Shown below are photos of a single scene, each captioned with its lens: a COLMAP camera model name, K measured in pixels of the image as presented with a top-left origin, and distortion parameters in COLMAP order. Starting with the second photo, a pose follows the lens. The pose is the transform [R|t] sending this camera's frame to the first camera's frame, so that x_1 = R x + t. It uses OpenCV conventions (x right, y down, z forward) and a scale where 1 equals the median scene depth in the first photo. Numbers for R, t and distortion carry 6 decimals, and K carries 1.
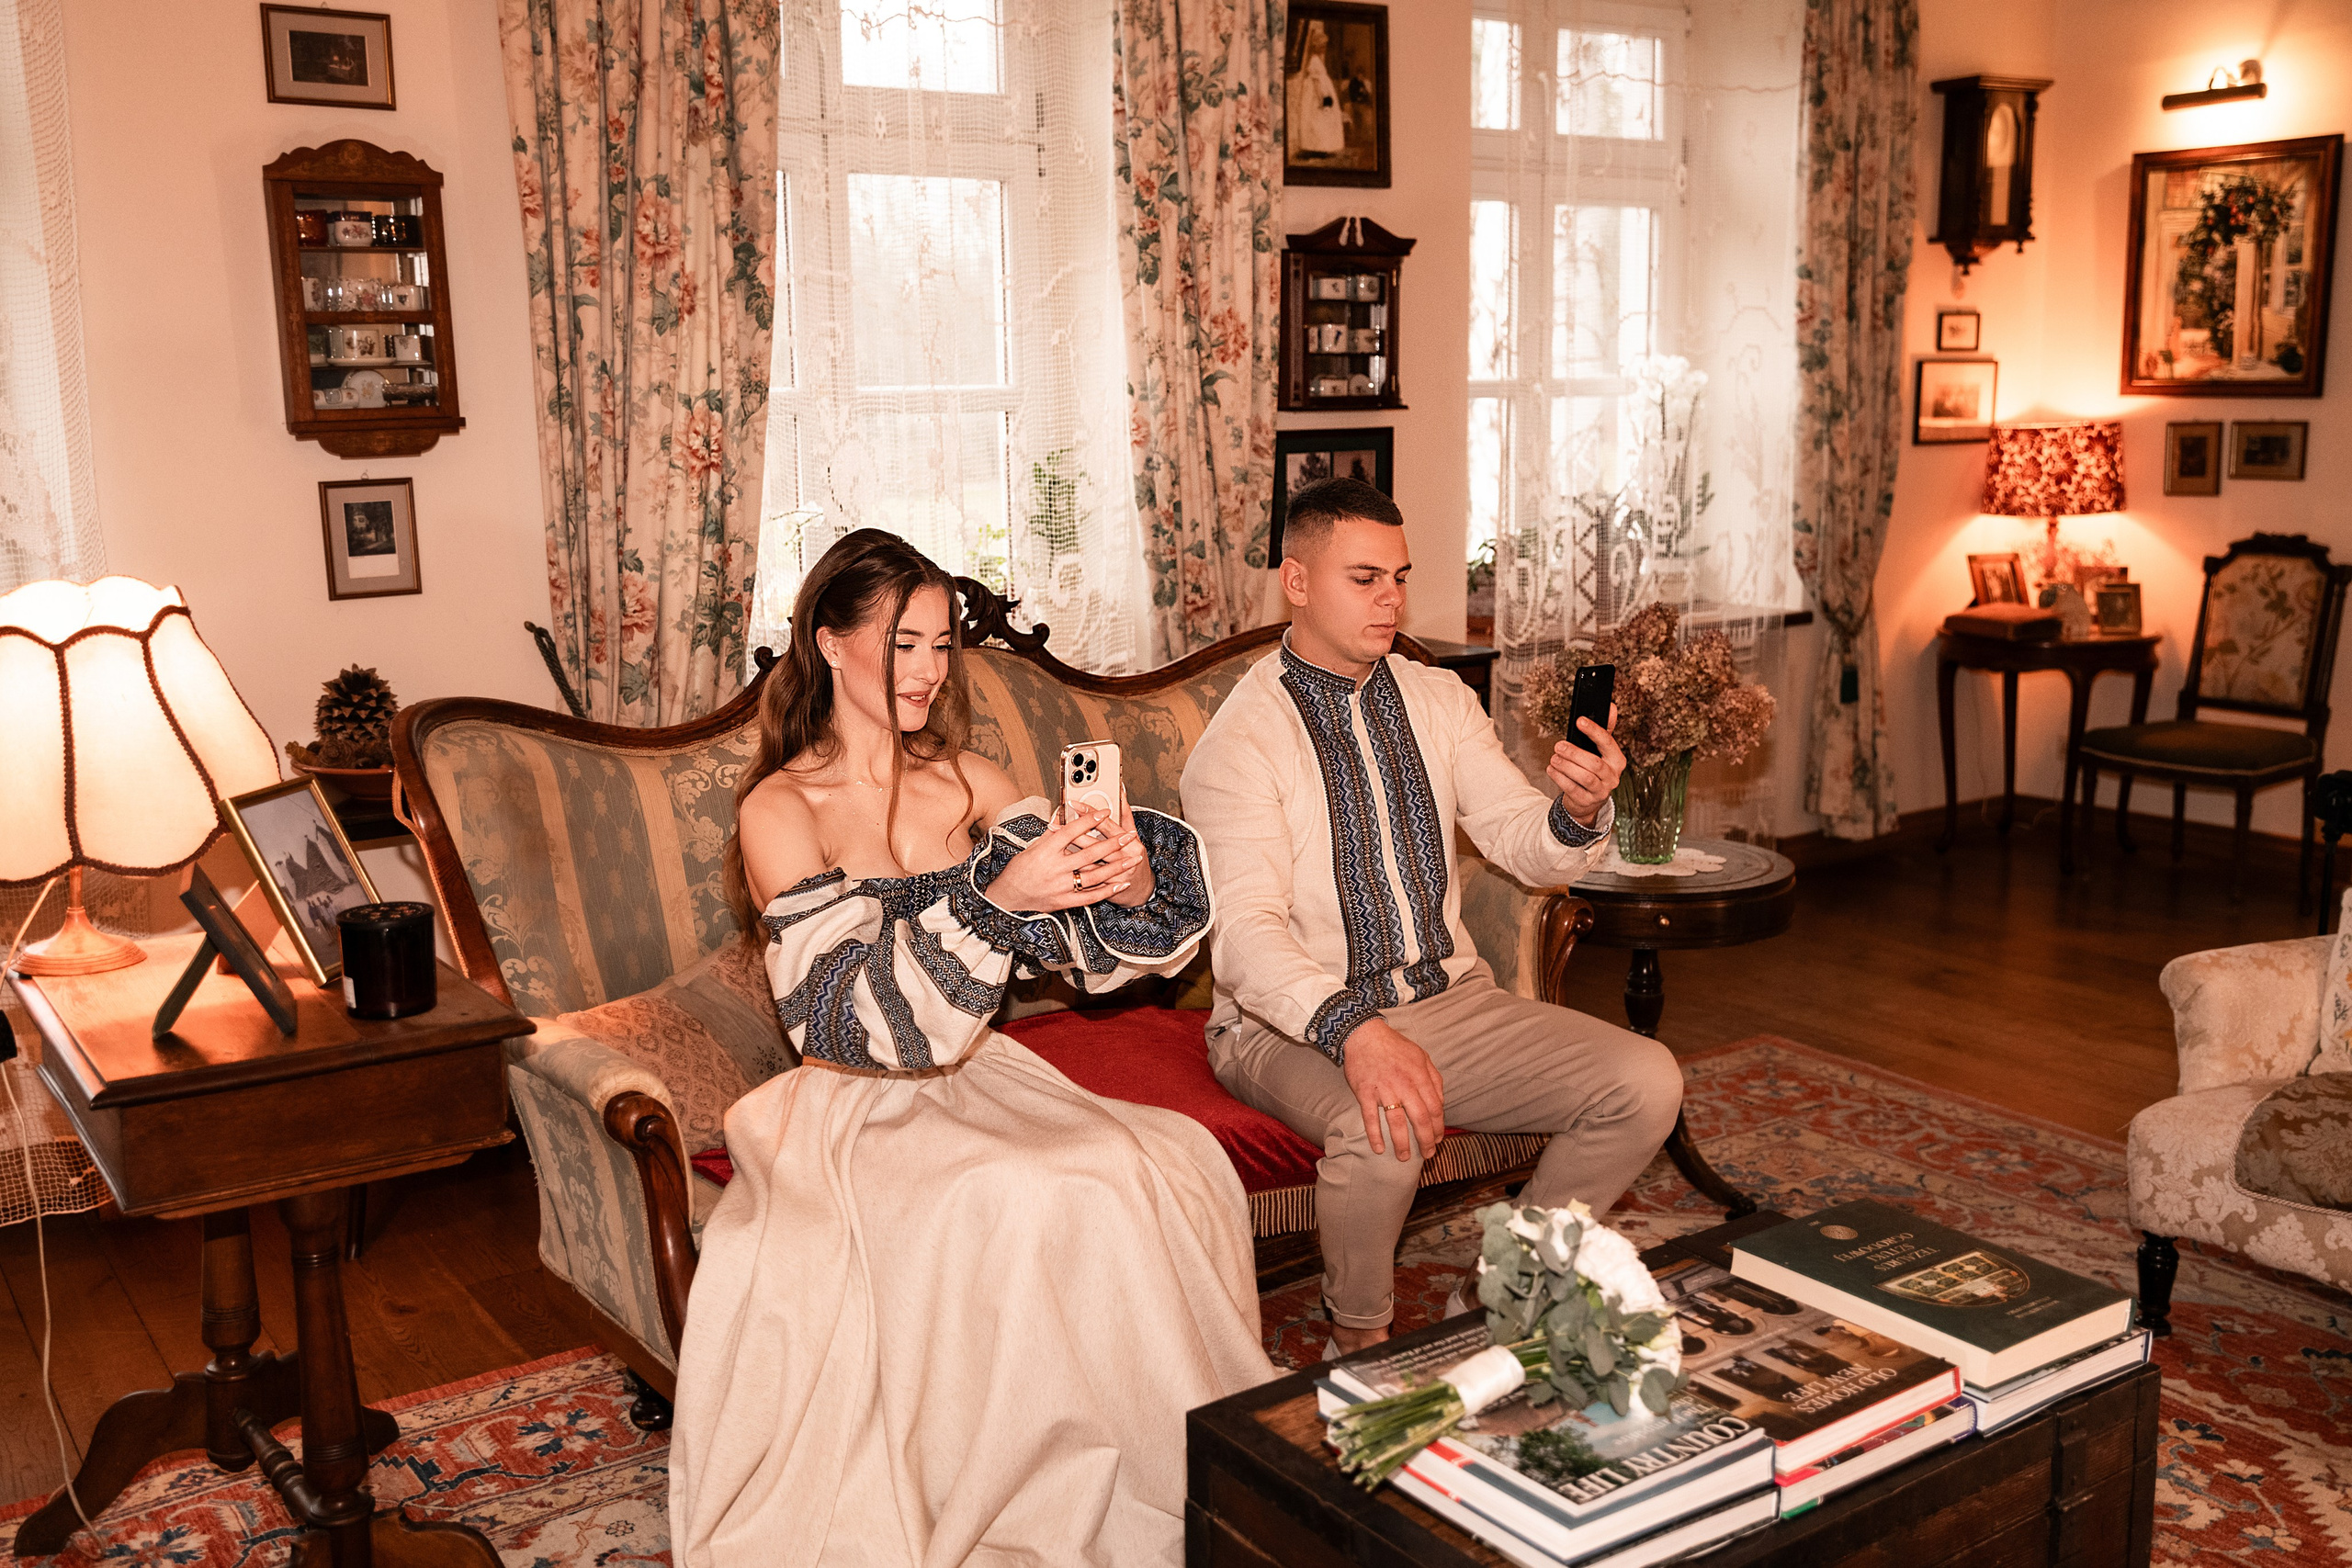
lens RADIAL K [[2178.3, 0, 1187.3], [0, 2178.3, 775.5], [0, 0, 1]] dist [-0.021969, 0.073421]
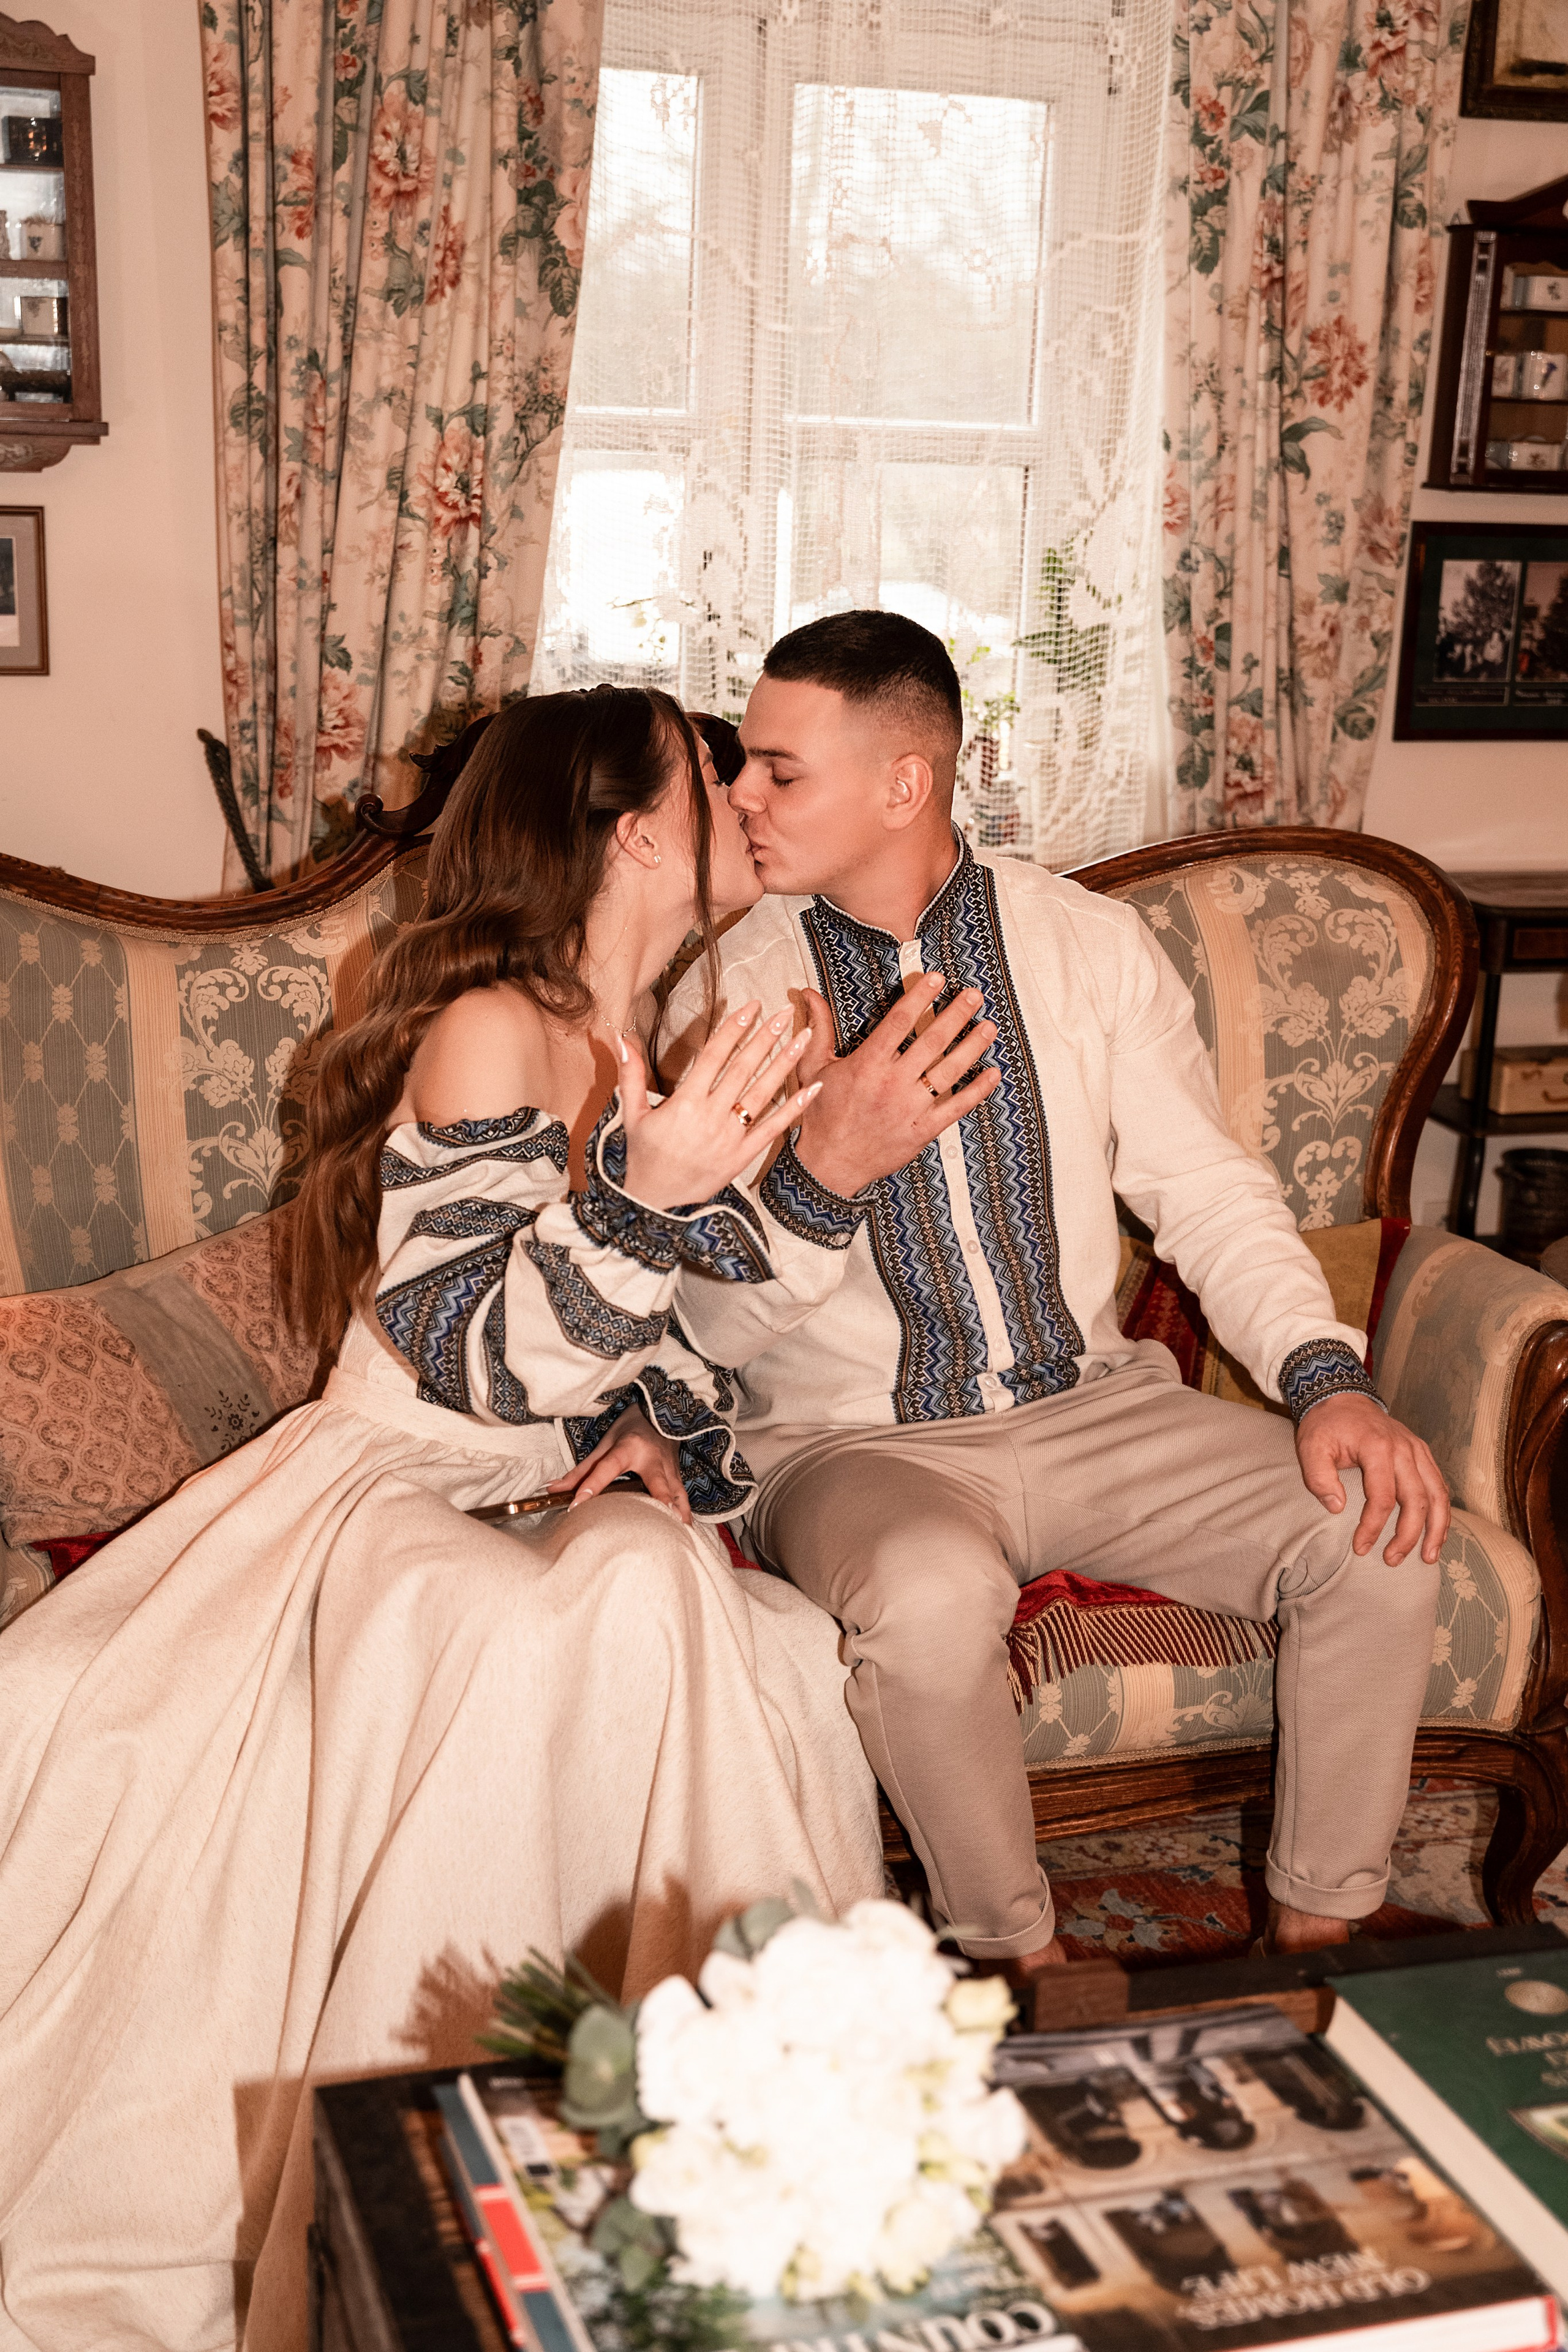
lens RADIAL K [[3108.4, 0, 801.9], [0, 3108.4, 1191.0], [0, 0, 1]] dist [0.028794, 0.066013]
pose [[0.955075, 0.120691, -0.270677, 0.150608], [-0.103597, 0.991663, 0.076631, -0.018940], [0.277669, -0.045147, 0.959615, 0.087460]]
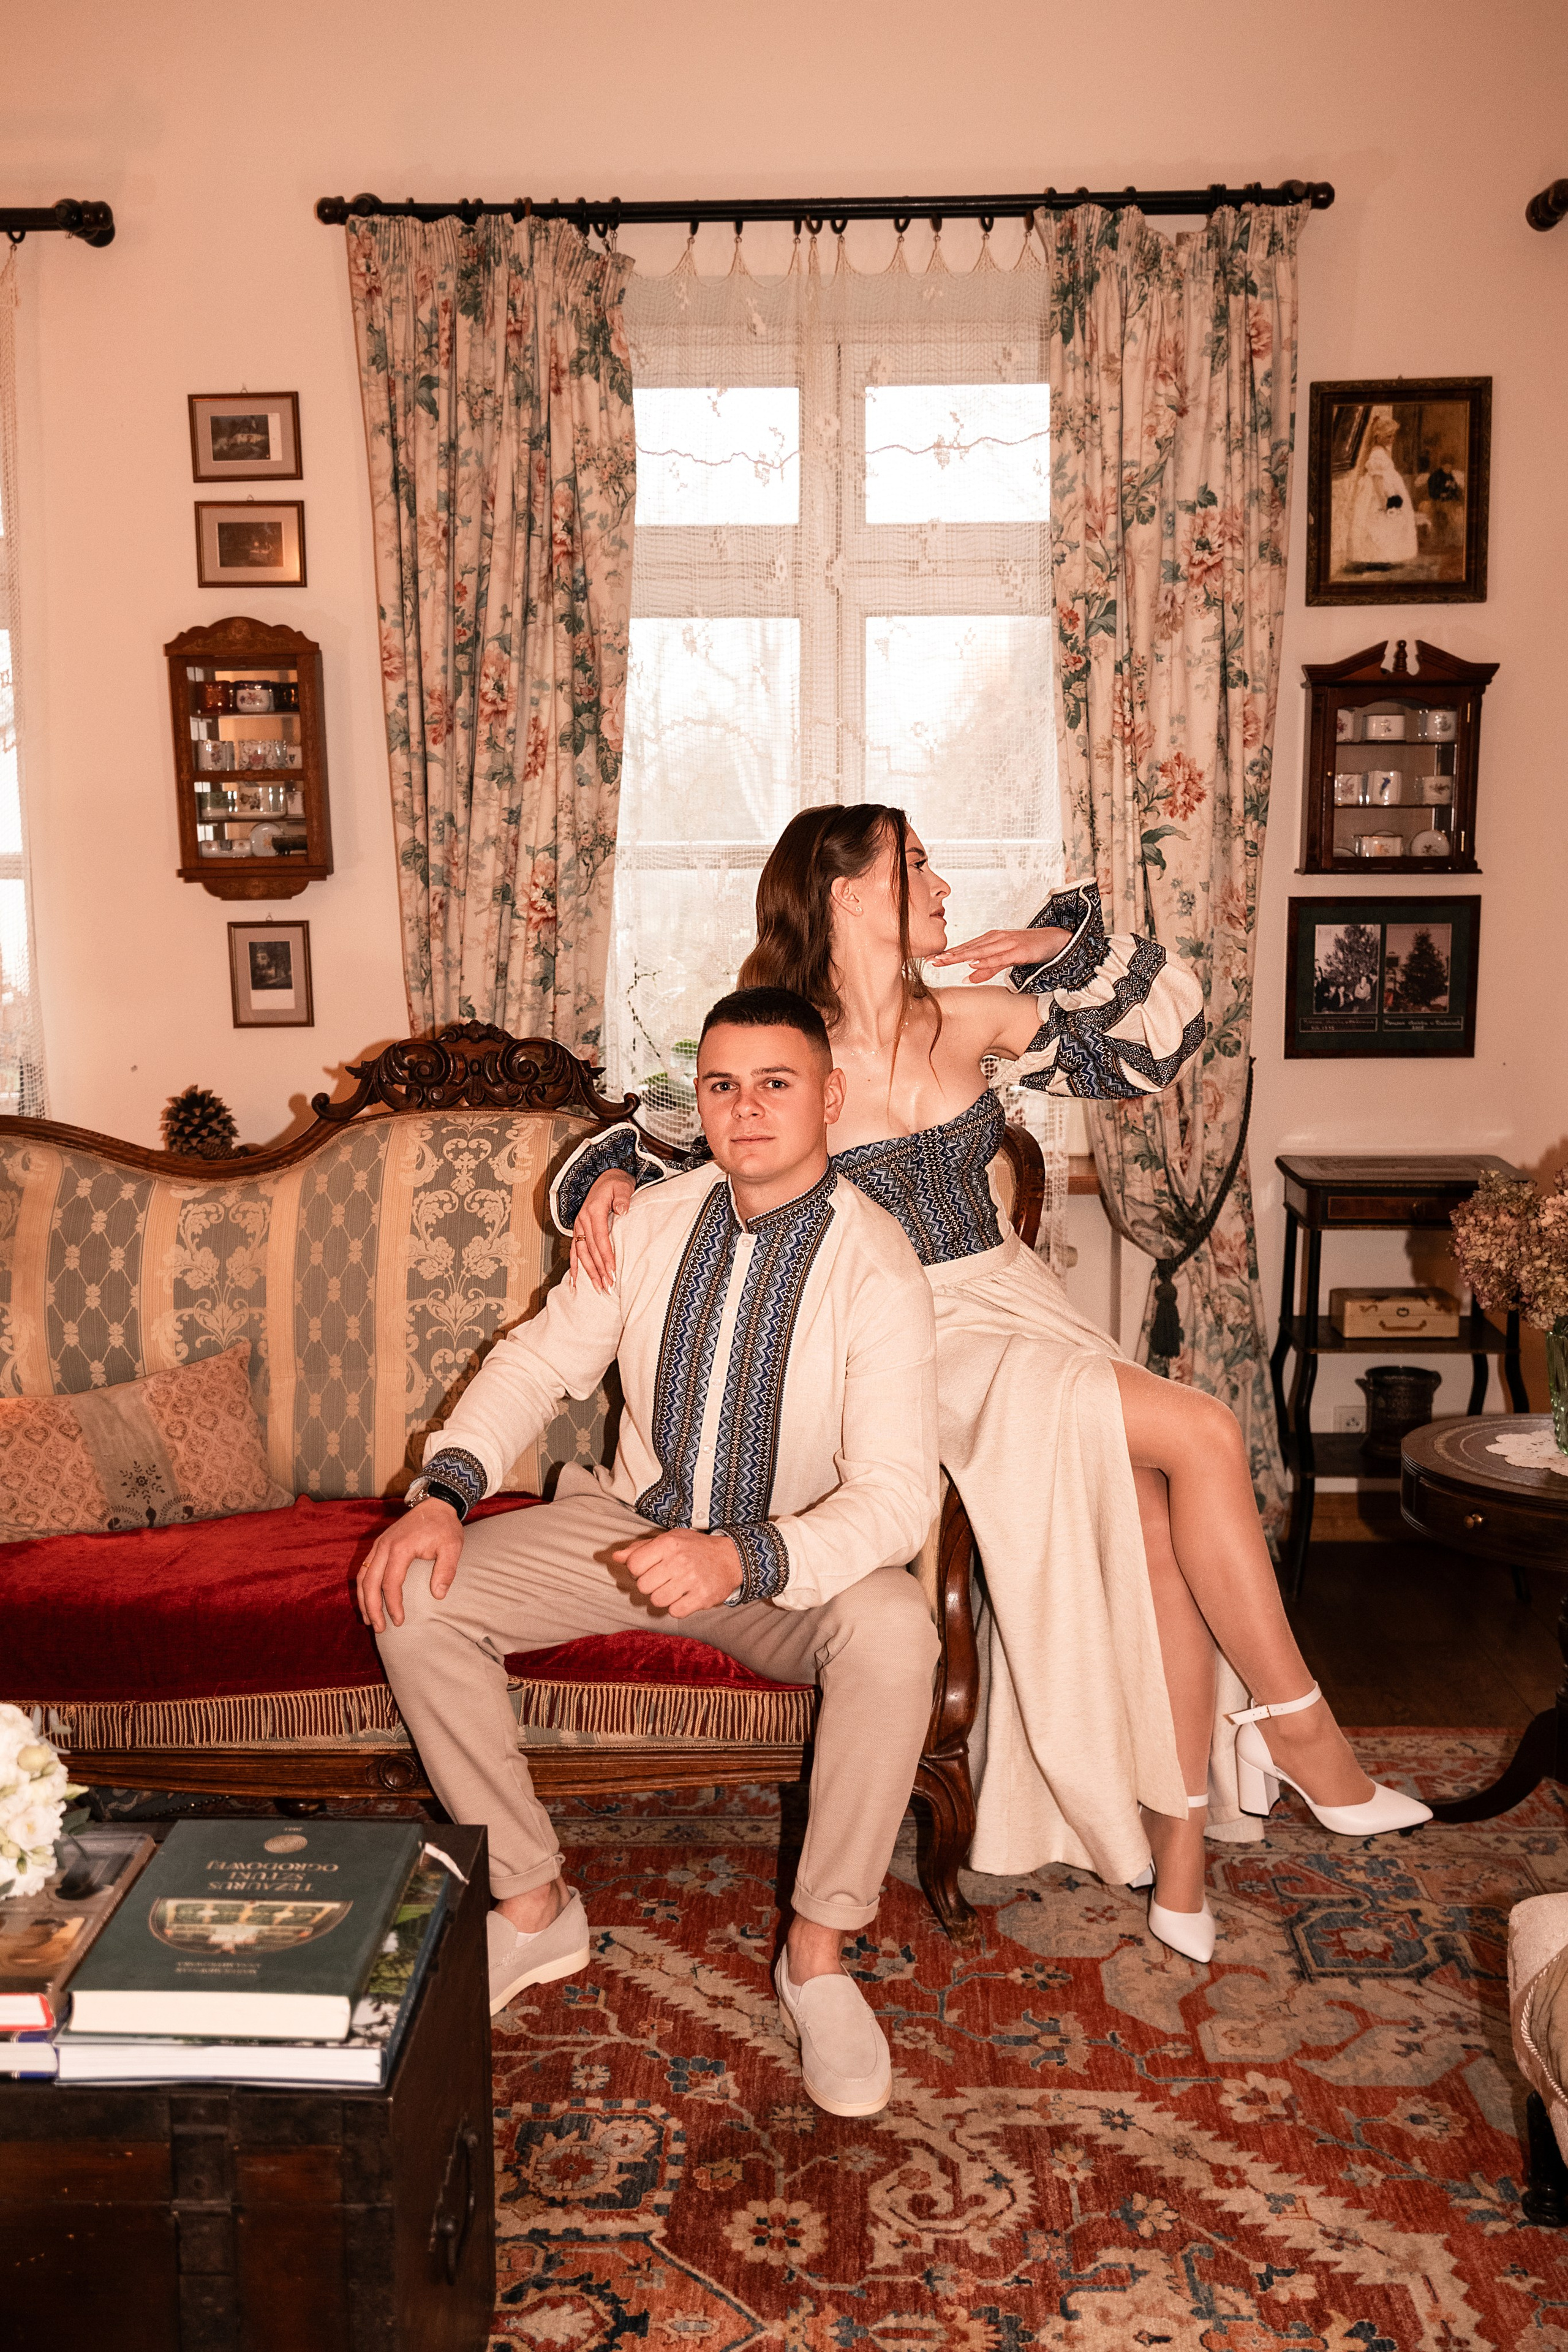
lens RADIAL K [[2312.8, 0, 774.6], [0, 2312.8, 1236.7], [0, 0, 1]] dist [-0.021004, 0.054811]
pose [[0.802760, 0.109937, -0.586081, 0.466396], [-0.111065, 0.993225, 0.034183, -0.039196], [0.585868, 0.037652, 0.809531, 0.176811]]
